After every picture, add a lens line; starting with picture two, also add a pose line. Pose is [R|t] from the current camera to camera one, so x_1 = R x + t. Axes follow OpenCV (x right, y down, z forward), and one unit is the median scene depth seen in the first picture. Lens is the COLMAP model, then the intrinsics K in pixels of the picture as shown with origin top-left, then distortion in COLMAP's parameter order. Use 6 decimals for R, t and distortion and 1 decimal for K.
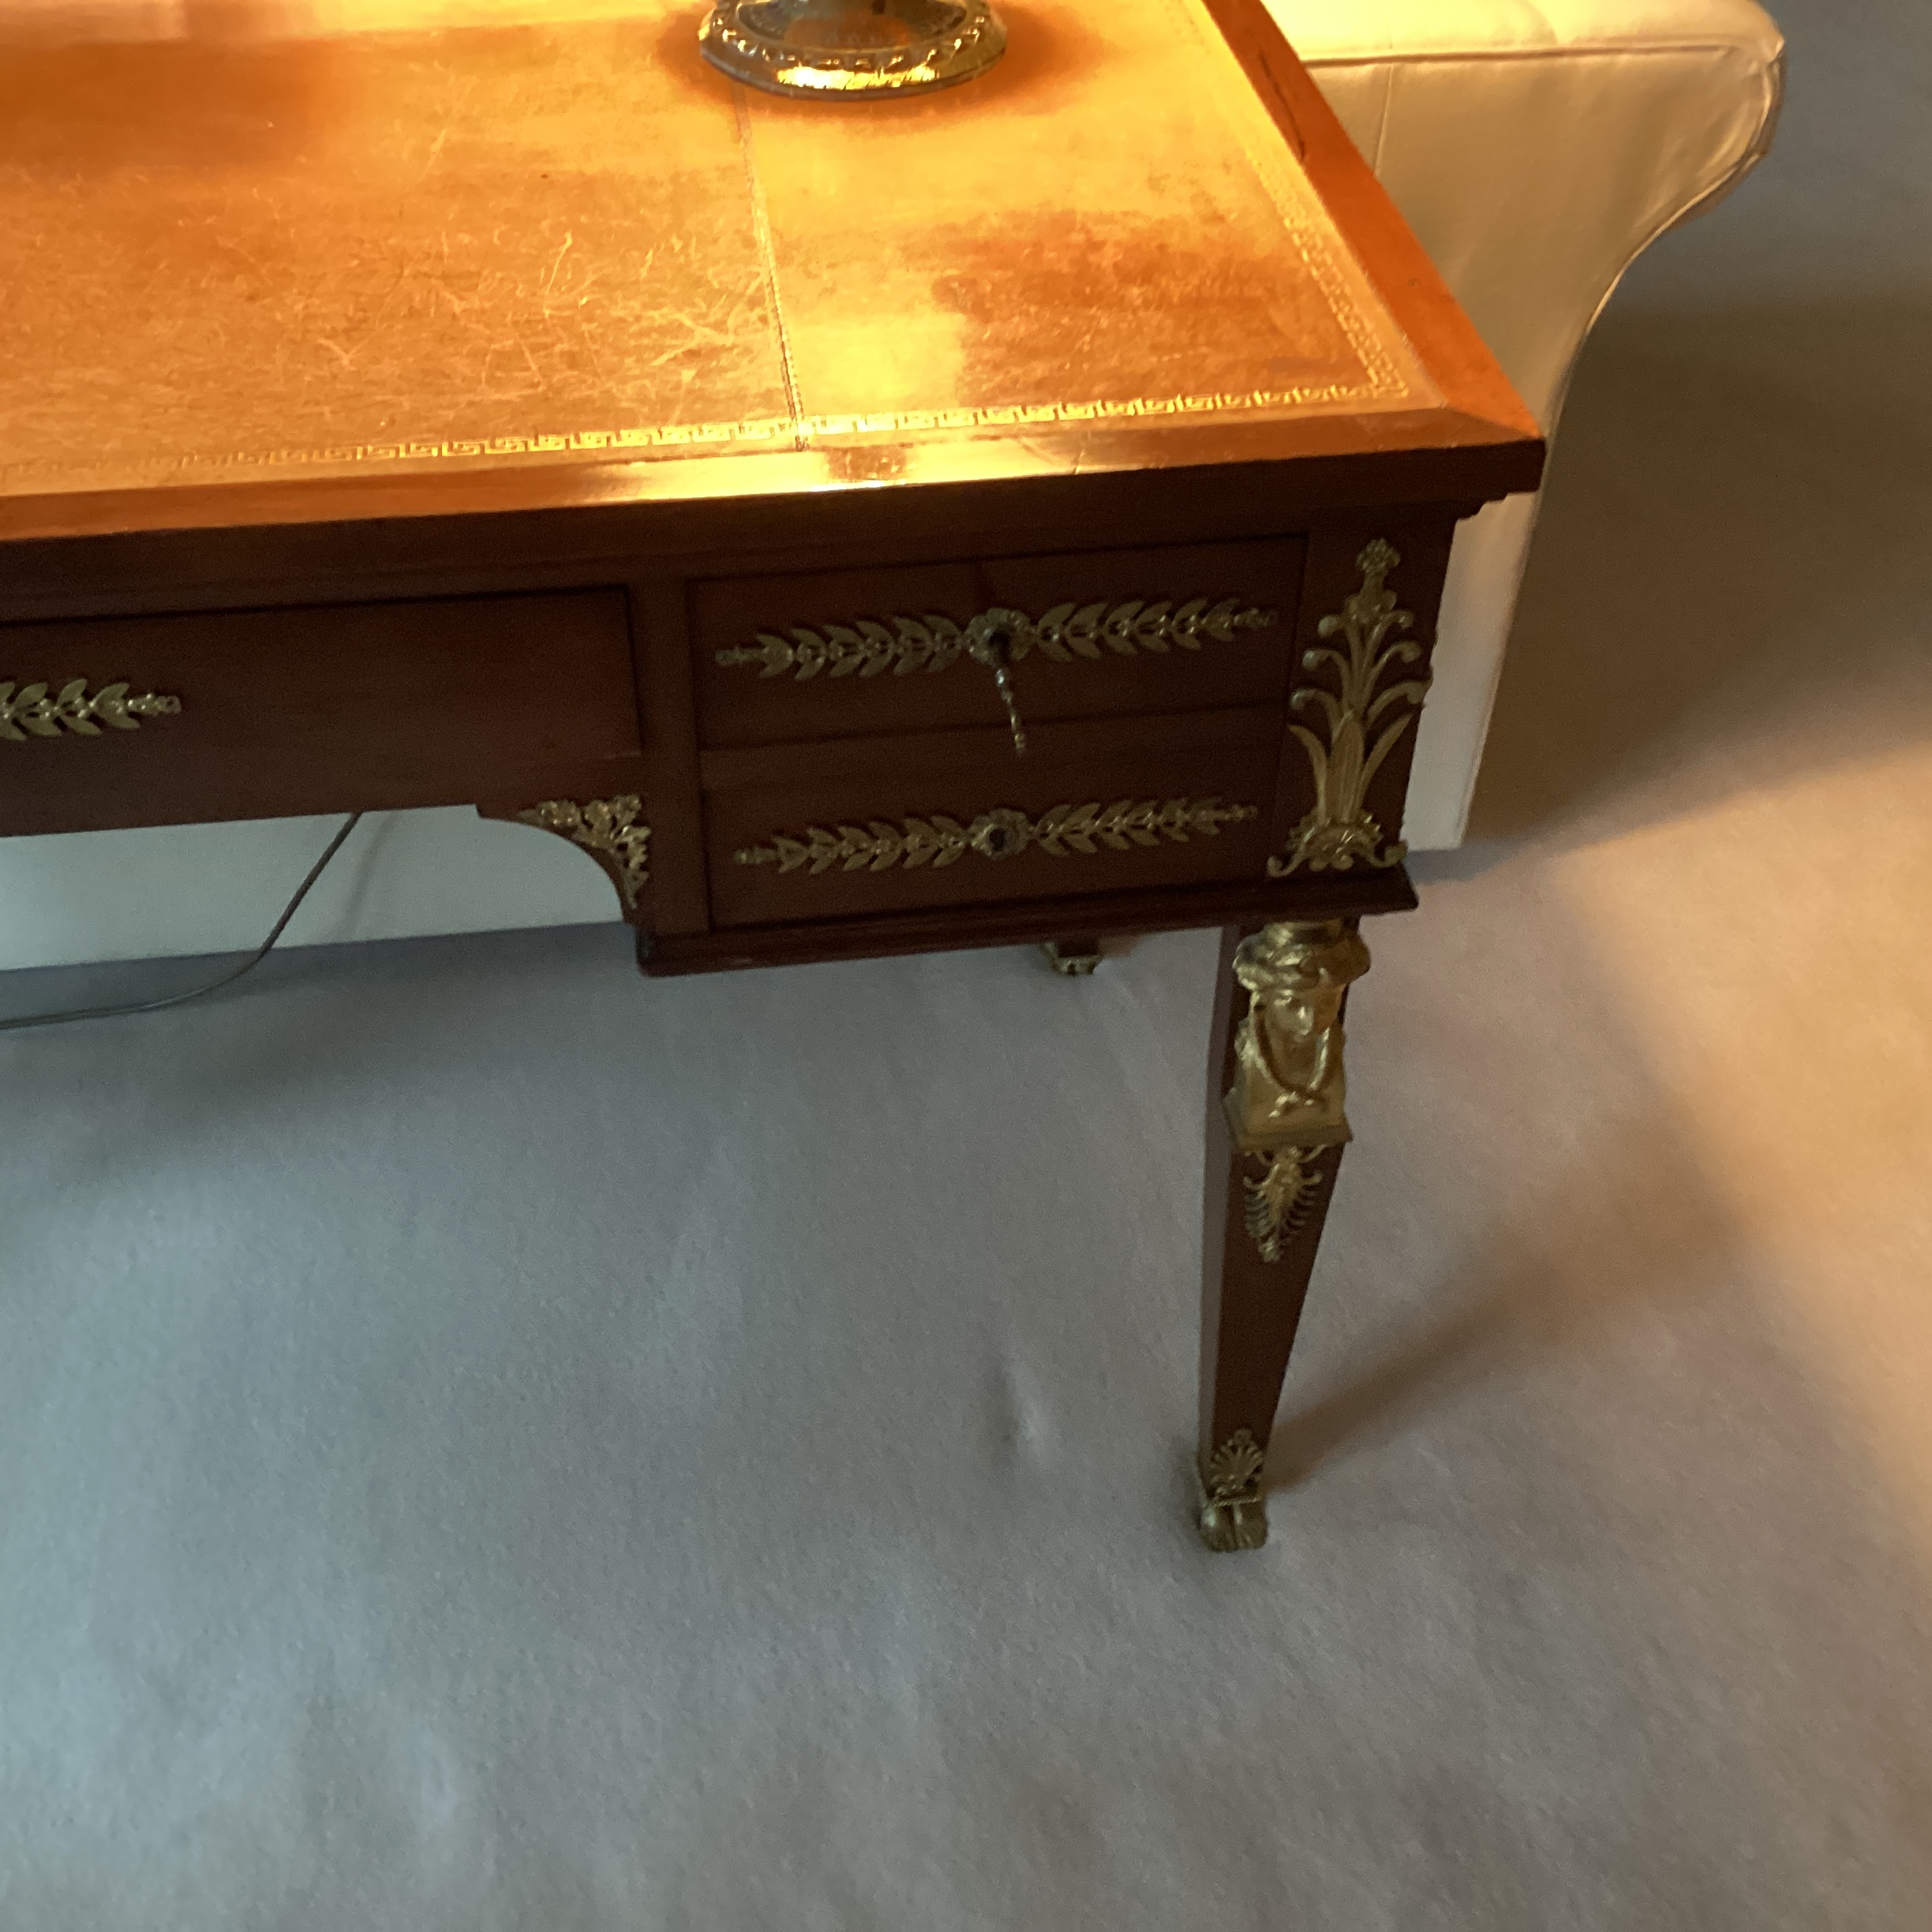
lens RADIAL K [[2385.4, 0, 1014.8], [0, 2385.4, 962.6], [0, 0, 1]] dist [0.119415, -0.196244]
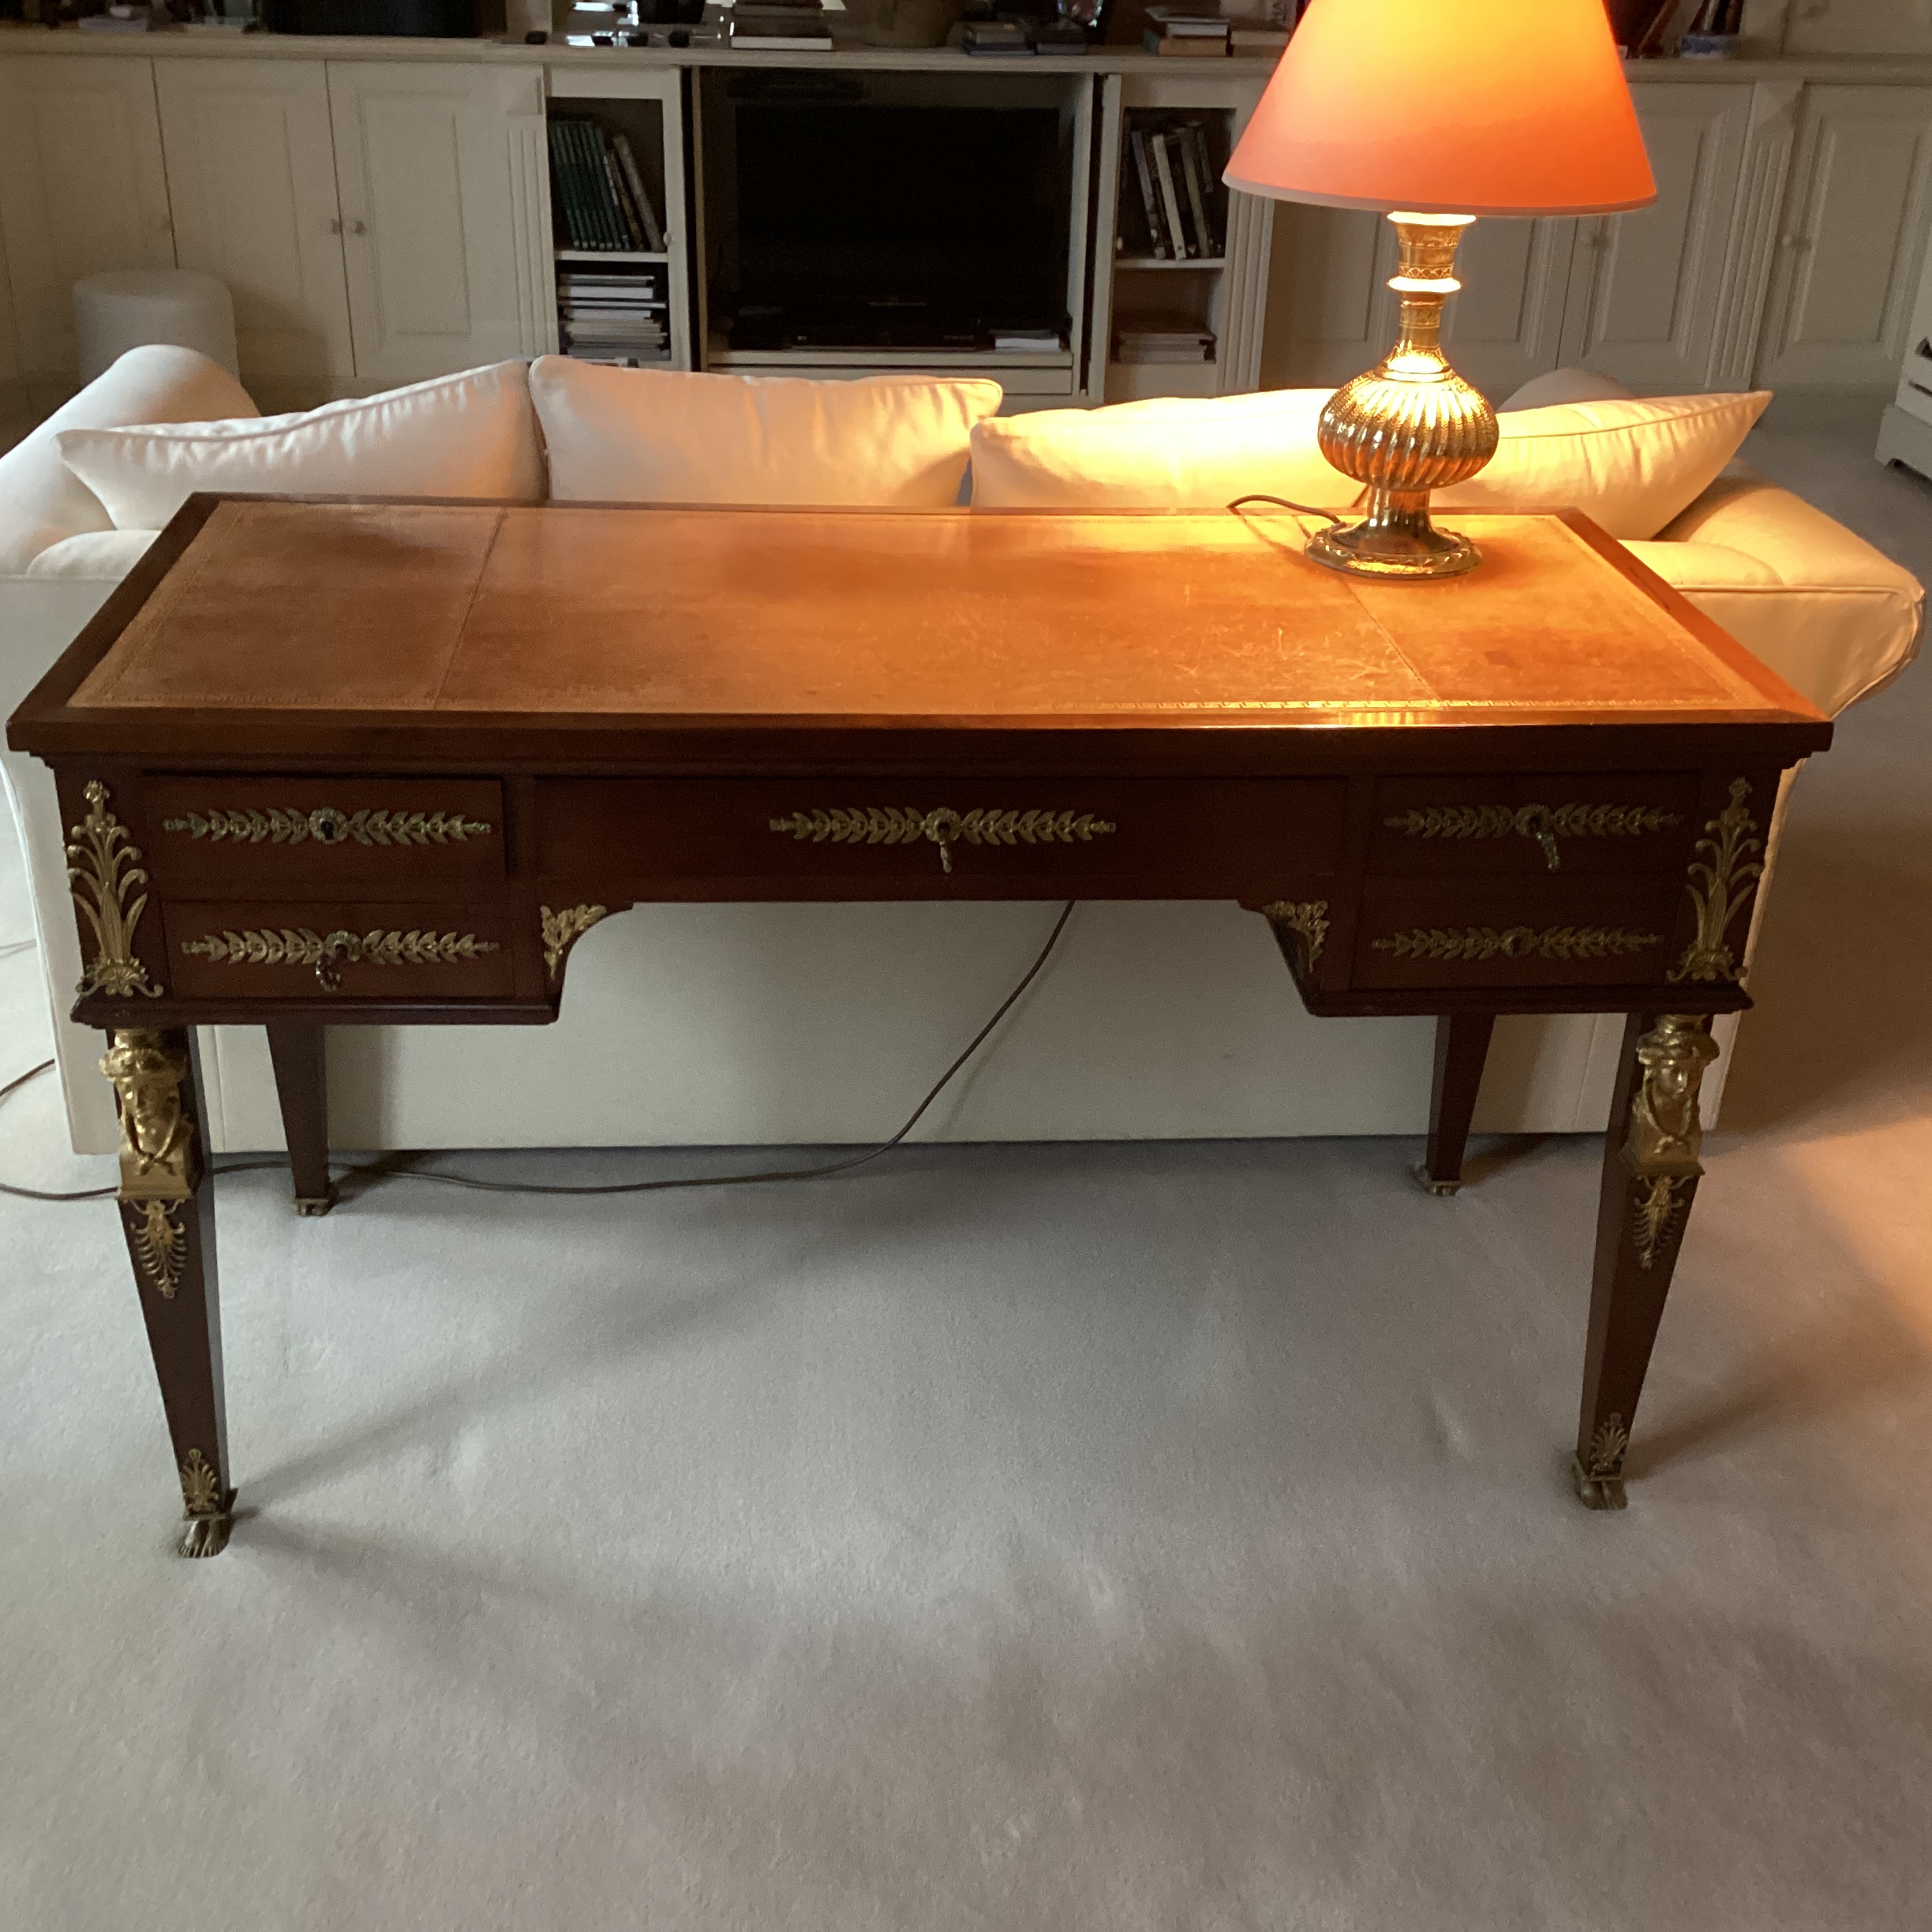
lens RADIAL K [[2473.5, 0, 954.9], [0, 2473.5, 928.8], [0, 0, 1]] dist [0.161611, -0.398525]
pose [[0.997935, 0.042351, -0.048282, -0.320229], [-0.054300, 0.957830, -0.282158, 0.461967], [0.034296, 0.284197, 0.958152, -0.763474]]
